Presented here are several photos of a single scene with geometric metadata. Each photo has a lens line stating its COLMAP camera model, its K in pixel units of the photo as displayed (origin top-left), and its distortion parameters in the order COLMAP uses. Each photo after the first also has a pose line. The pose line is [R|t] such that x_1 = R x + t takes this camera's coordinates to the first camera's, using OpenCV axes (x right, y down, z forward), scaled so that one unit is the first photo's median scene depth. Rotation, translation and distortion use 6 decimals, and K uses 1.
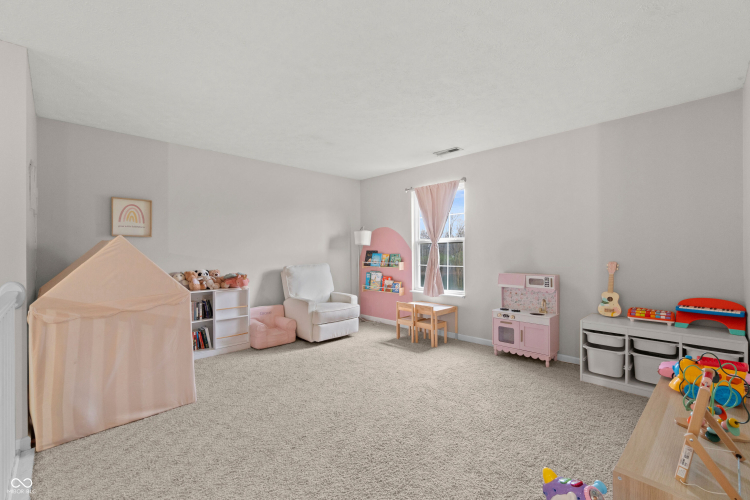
lens RADIAL K [[342.9, 0, 376.5], [0, 342.9, 250.7], [0, 0, 1]] dist [-0.000408, -0.000020]
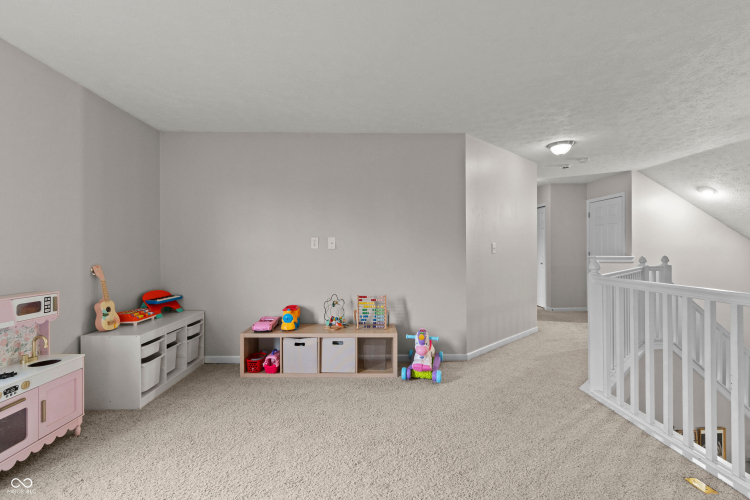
lens RADIAL K [[330.2, 0, 376.1], [0, 330.2, 249.8], [0, 0, 1]] dist [0.000944, -0.000189]
pose [[-0.740663, 0.003799, 0.671866, -0.317866], [0.000330, 0.999986, -0.005290, 0.000316], [-0.671876, -0.003696, -0.740654, 1.073518]]
